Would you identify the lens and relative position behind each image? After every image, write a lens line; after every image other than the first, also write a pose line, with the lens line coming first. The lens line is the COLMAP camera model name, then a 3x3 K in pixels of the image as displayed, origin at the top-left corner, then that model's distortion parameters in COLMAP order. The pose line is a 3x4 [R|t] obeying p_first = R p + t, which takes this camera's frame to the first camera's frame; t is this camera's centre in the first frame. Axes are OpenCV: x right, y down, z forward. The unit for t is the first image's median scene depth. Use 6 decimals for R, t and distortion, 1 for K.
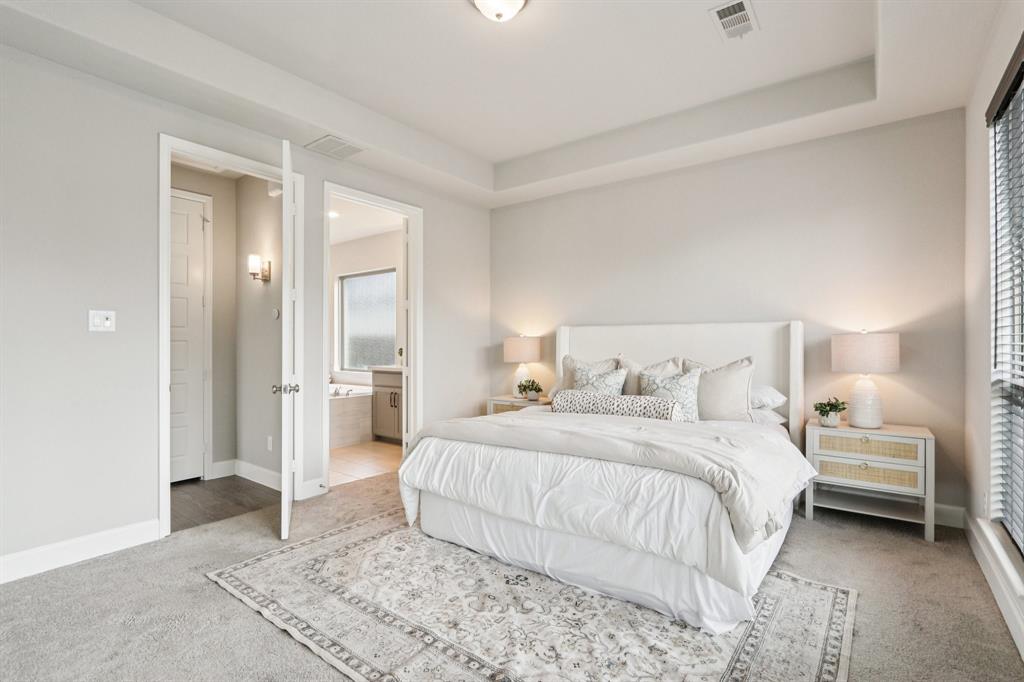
lens RADIAL K [[476.5, 0, 512.0], [0, 476.5, 341.0], [0, 0, 1]] dist [-0.009583, 0.000077]
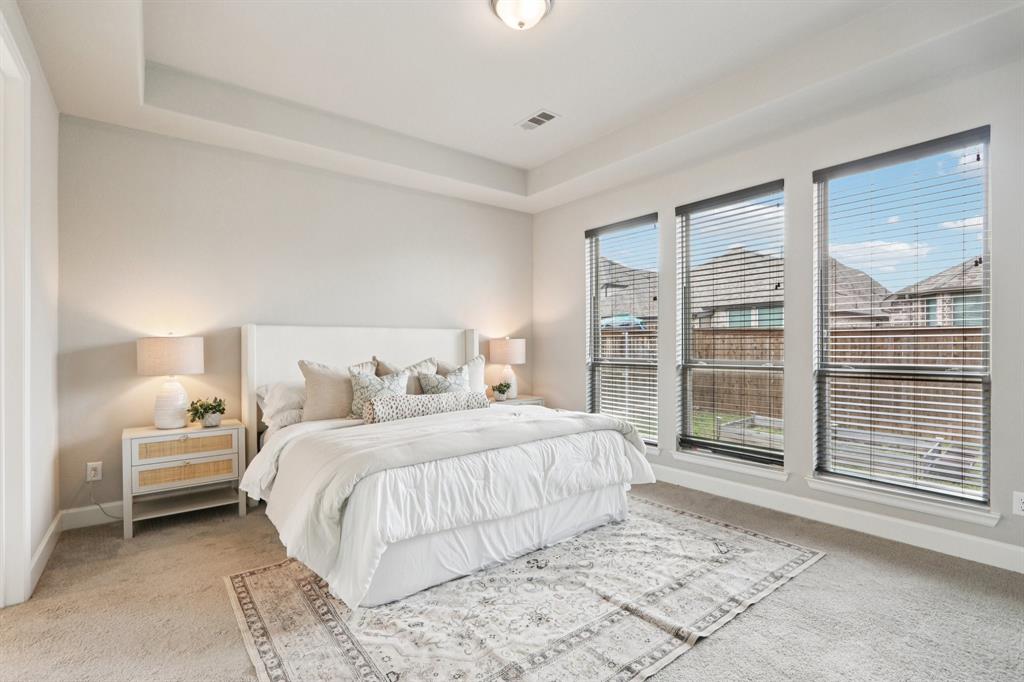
lens RADIAL K [[476.5, 0, 512.0], [0, 476.5, 341.0], [0, 0, 1]] dist [-0.009583, 0.000077]
pose [[0.264893, 0.005271, 0.964263, -0.939046], [-0.000257, 0.999985, -0.005396, 0.000906], [-0.964278, 0.001182, 0.264891, 0.683359]]
